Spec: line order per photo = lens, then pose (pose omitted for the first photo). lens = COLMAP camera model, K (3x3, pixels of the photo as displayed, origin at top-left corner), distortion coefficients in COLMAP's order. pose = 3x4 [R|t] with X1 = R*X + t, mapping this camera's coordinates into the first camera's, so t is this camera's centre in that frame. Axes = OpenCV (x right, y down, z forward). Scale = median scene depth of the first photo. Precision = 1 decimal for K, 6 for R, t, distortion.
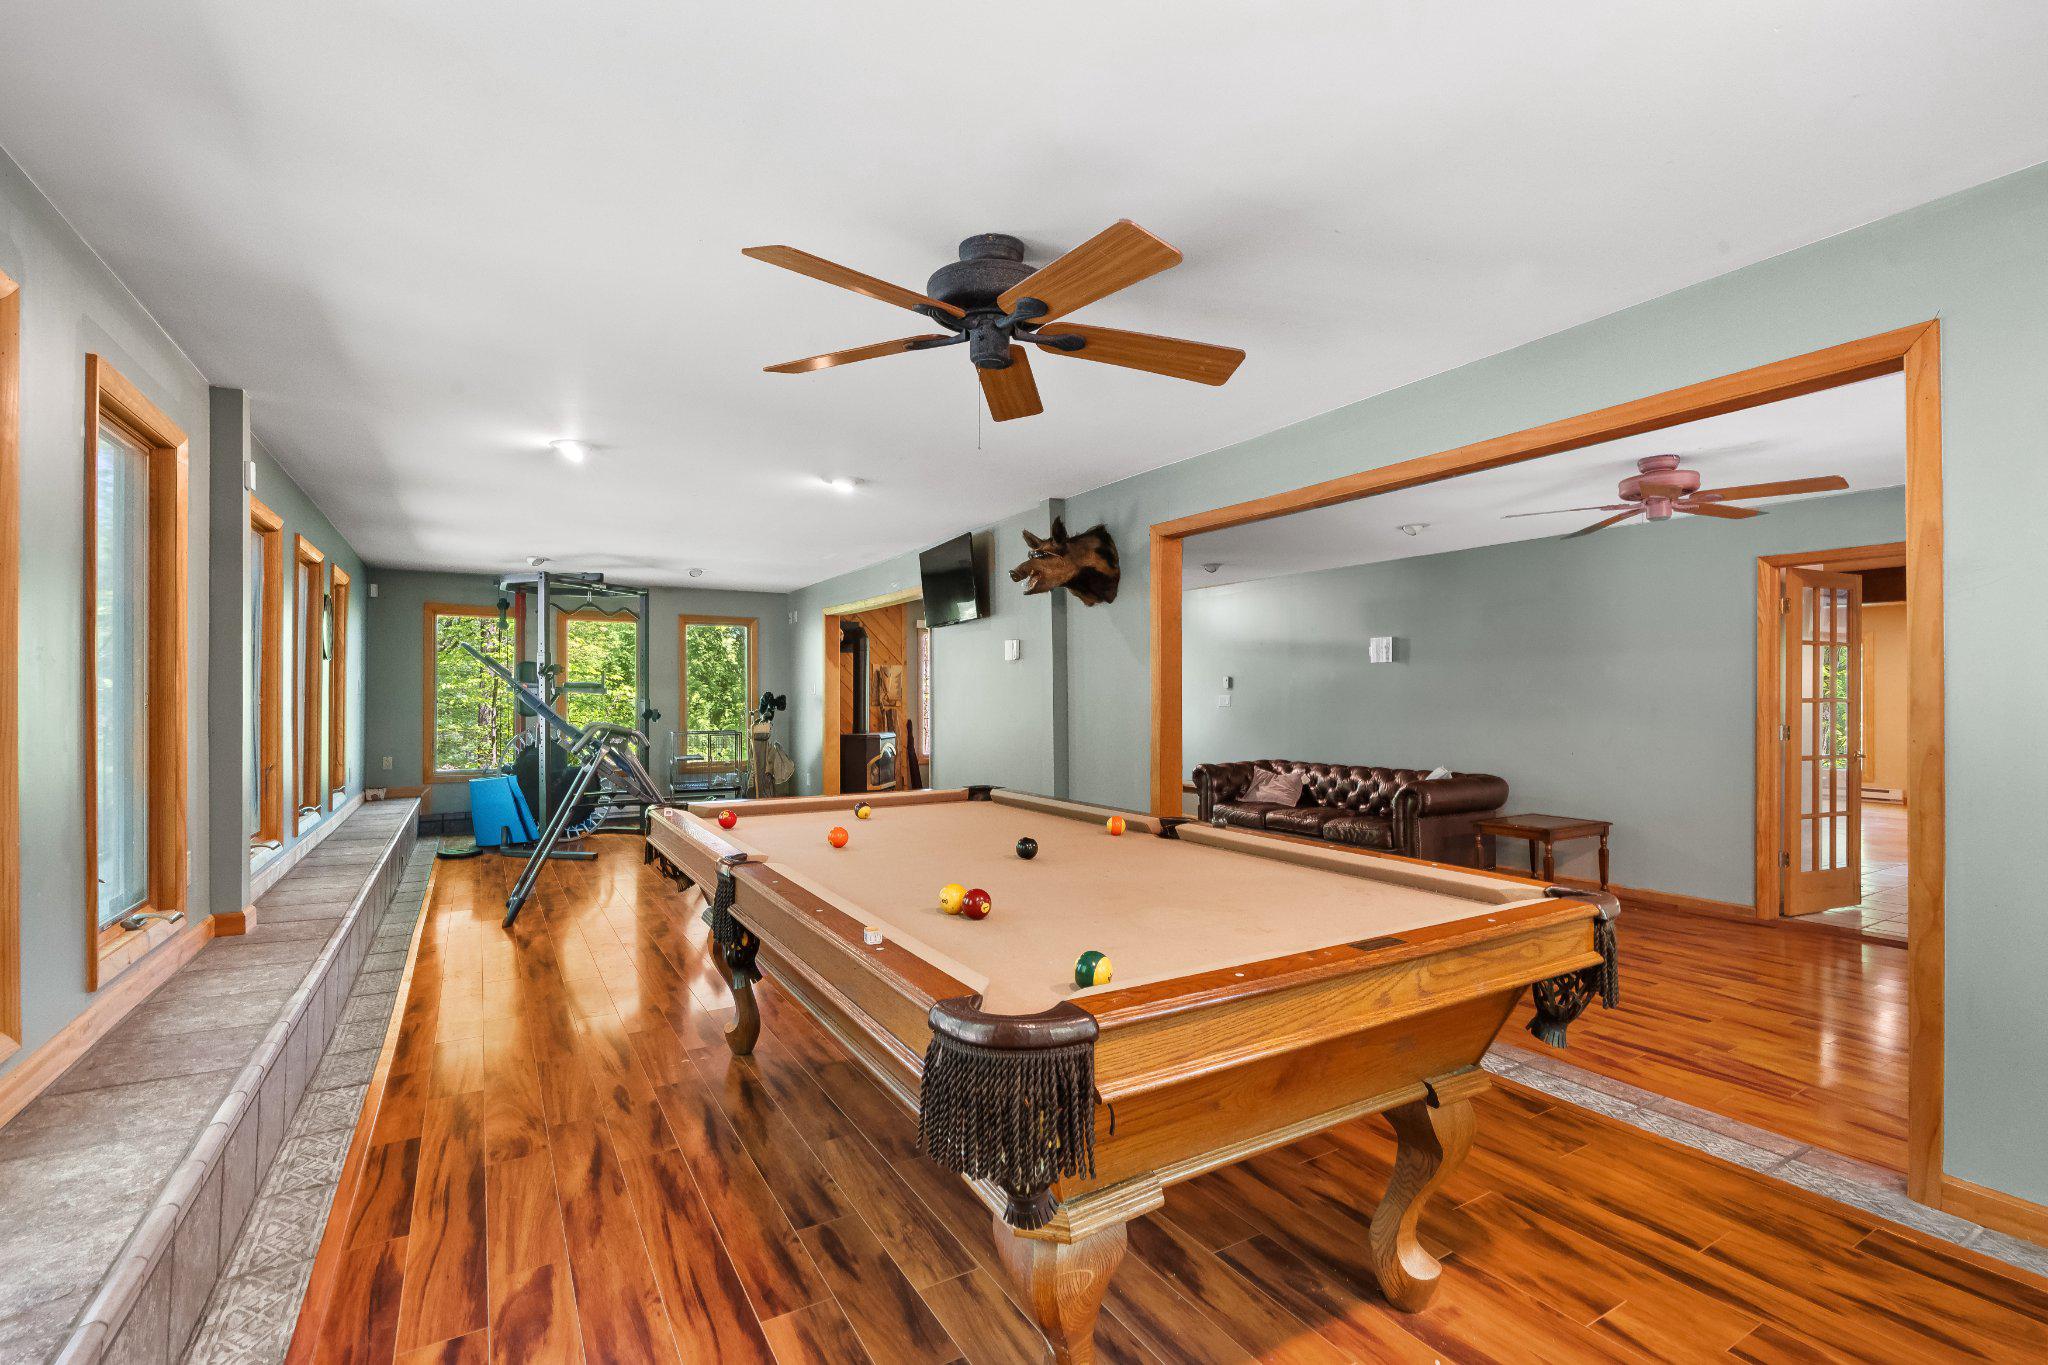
lens RADIAL K [[905.3, 0, 1024.0], [0, 905.3, 682.5], [0, 0, 1]] dist [-0.001791, -0.000010]
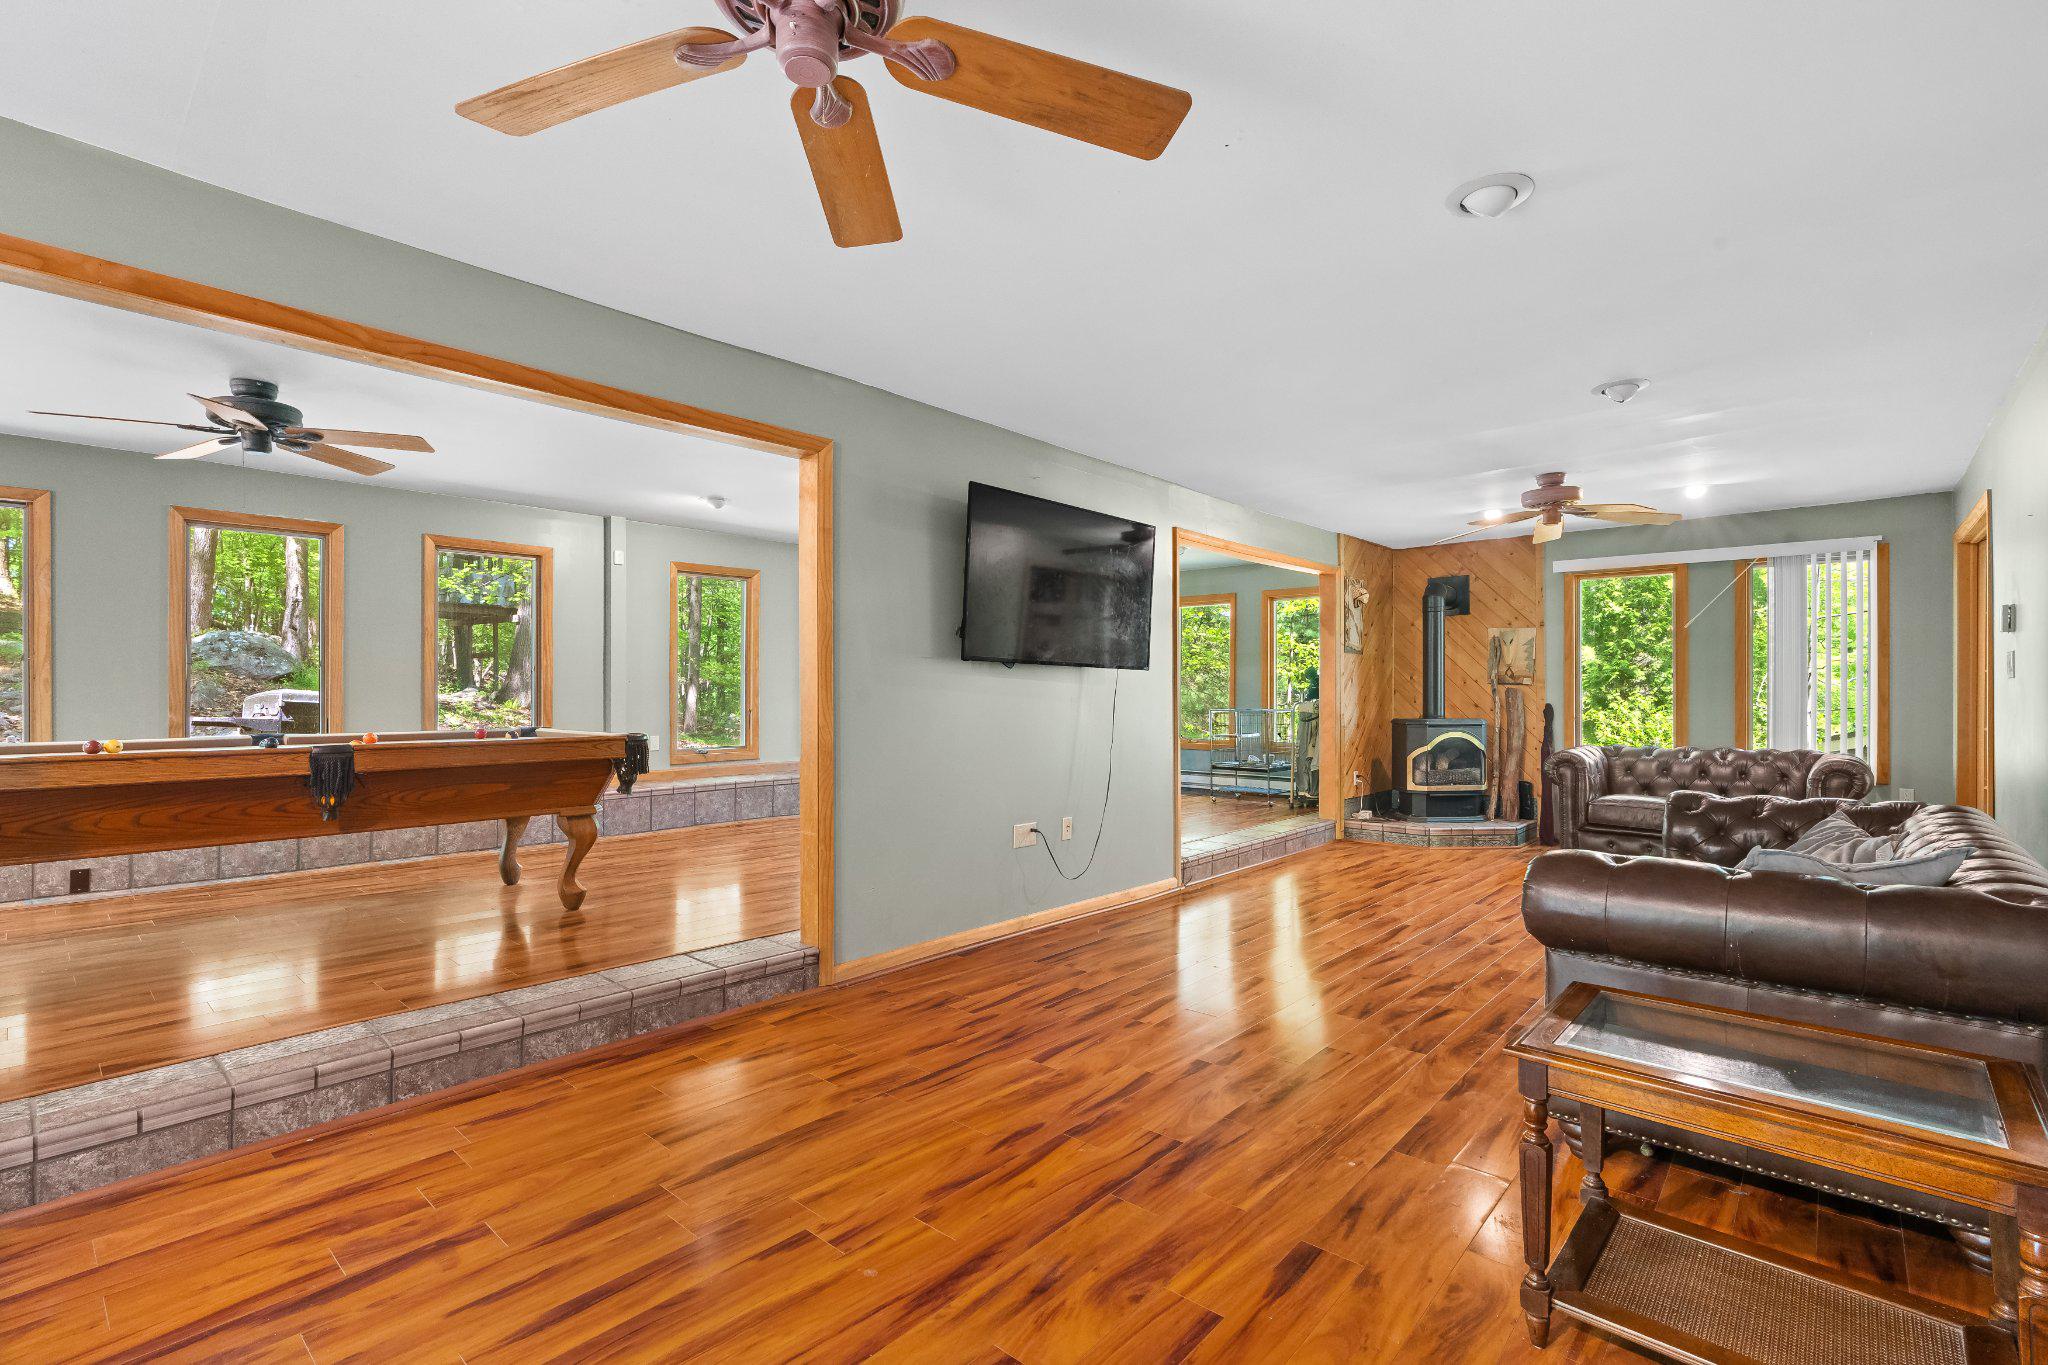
lens RADIAL K [[927.4, 0, 1015.9], [0, 927.4, 683.7], [0, 0, 1]] dist [-0.009587, 0.000495]
pose [[0.304855, -0.002896, -0.952394, 0.738824], [0.007976, 0.999968, -0.000487, 0.038167], [0.952365, -0.007447, 0.304869, 0.678456]]
